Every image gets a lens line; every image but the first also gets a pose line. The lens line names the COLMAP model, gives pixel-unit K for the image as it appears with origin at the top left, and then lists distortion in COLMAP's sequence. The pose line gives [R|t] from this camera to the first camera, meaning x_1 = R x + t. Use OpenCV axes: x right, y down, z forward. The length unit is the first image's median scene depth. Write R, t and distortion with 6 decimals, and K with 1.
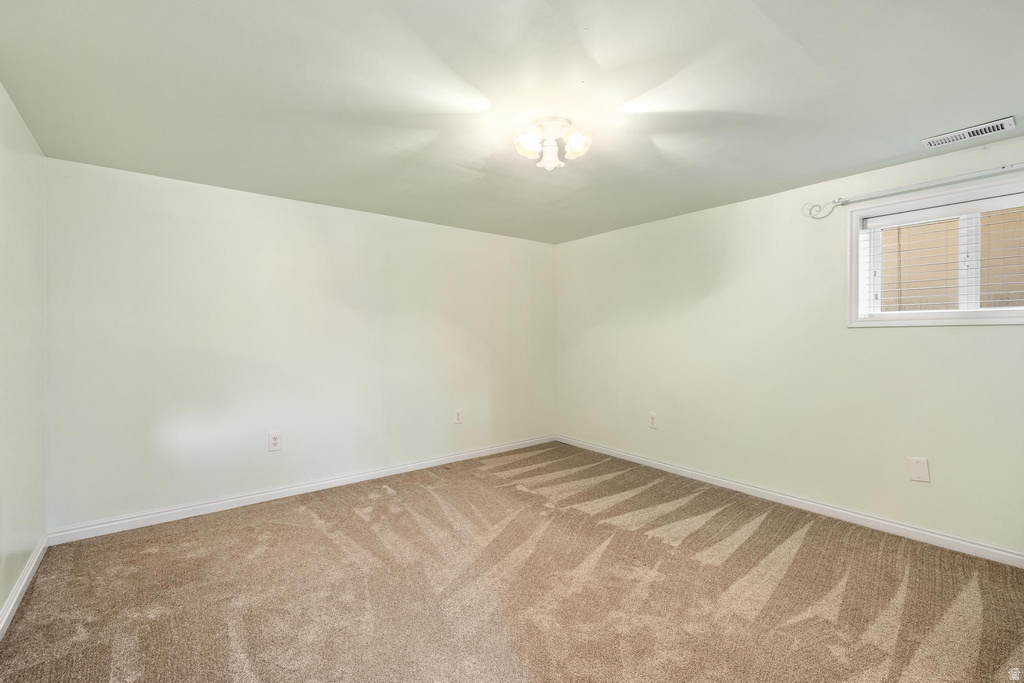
lens RADIAL K [[450.2, 0, 506.6], [0, 450.2, 345.7], [0, 0, 1]] dist [0.002008, 0.000438]
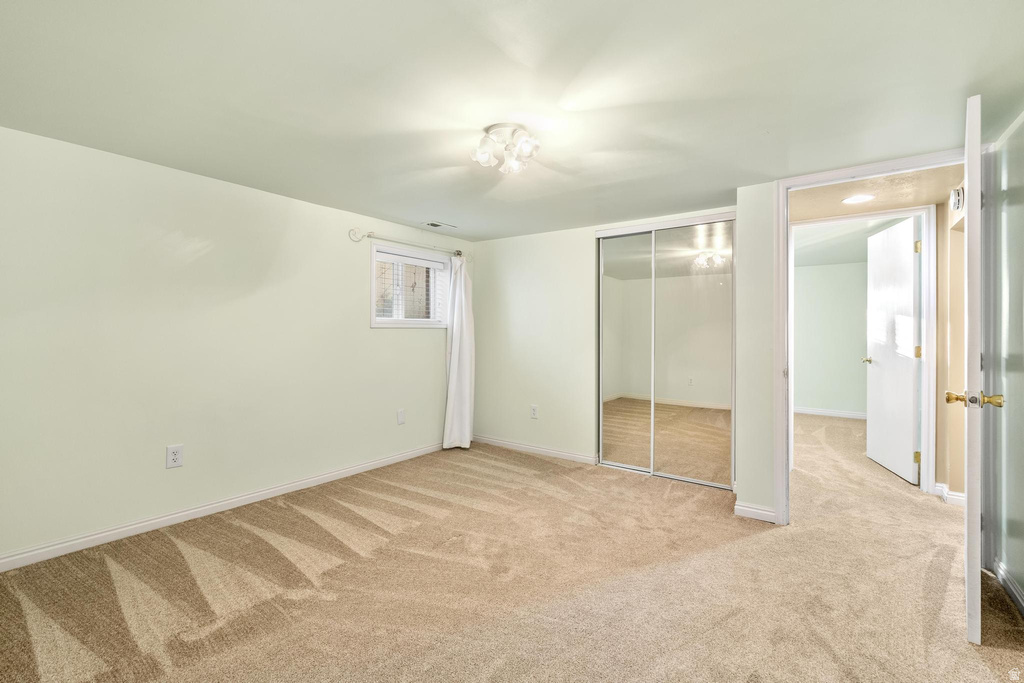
lens RADIAL K [[450.2, 0, 514.0], [0, 450.2, 335.5], [0, 0, 1]] dist [0.002008, 0.000438]
pose [[-0.294982, 0.001819, 0.955501, -0.614720], [0.015474, 0.999876, 0.002874, -0.012110], [-0.955377, 0.015633, -0.294974, 0.902901]]
